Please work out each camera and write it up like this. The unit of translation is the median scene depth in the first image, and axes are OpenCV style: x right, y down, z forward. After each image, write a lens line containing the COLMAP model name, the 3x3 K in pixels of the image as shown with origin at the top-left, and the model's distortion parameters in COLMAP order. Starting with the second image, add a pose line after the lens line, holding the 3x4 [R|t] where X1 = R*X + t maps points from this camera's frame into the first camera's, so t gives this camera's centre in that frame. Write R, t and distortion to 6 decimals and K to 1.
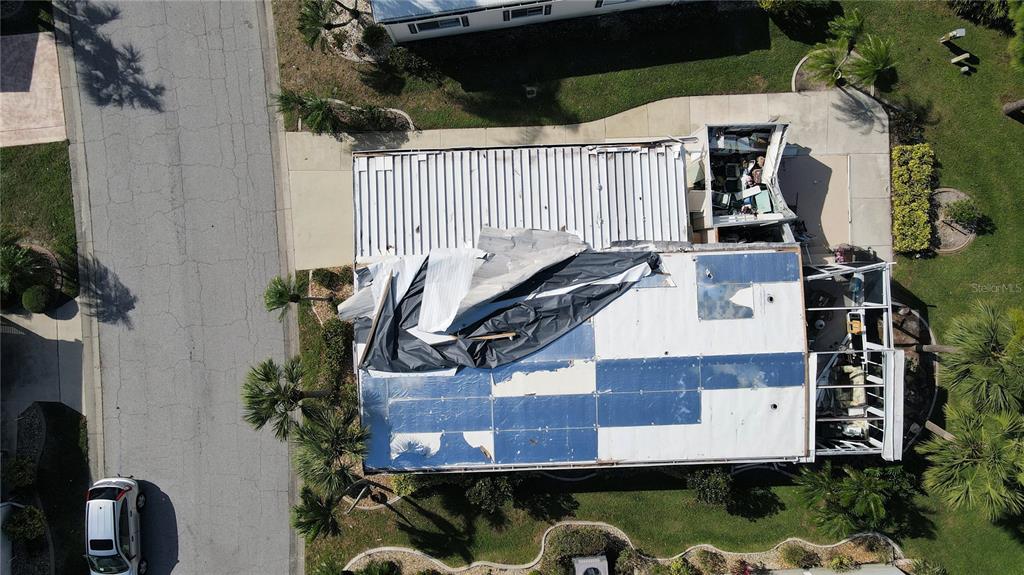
lens RADIAL K [[793.1, 0, 497.3], [0, 793.1, 285.8], [0, 0, 1]] dist [-0.002555, -0.000297]
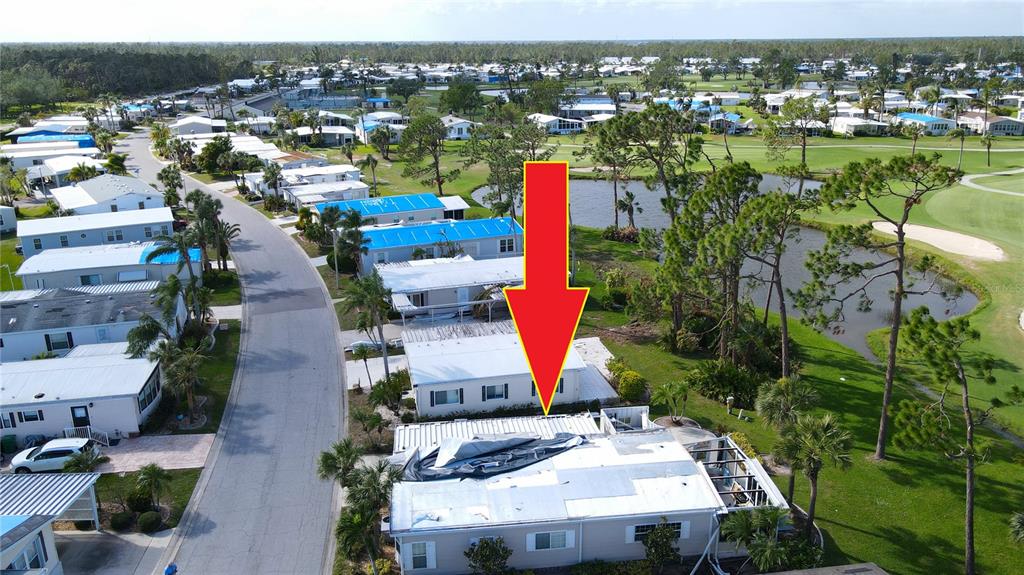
lens RADIAL K [[793.1, 0, 497.3], [0, 793.1, 285.8], [0, 0, 1]] dist [-0.002555, -0.000297]
pose [[0.998412, -0.009981, 0.055438, -0.060308], [0.056187, 0.246478, -0.967518, 1.406065], [-0.004007, 0.969097, 0.246647, 0.310641]]
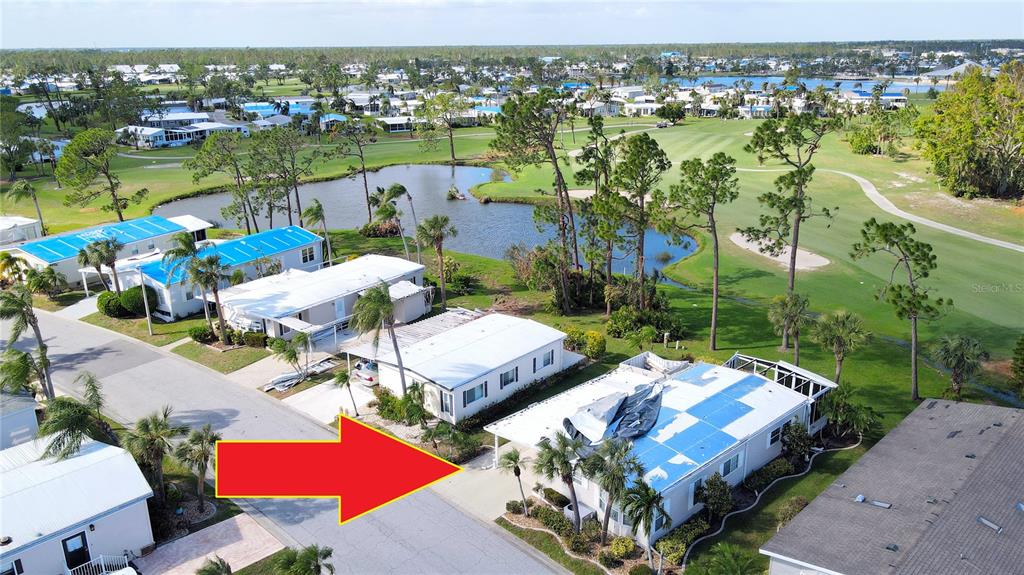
lens RADIAL K [[793.1, 0, 497.3], [0, 793.1, 285.8], [0, 0, 1]] dist [-0.002555, -0.000297]
pose [[0.768491, -0.184829, 0.612585, -1.099352], [0.638863, 0.168187, -0.750712, 1.012455], [0.035725, 0.968272, 0.247330, 0.338929]]
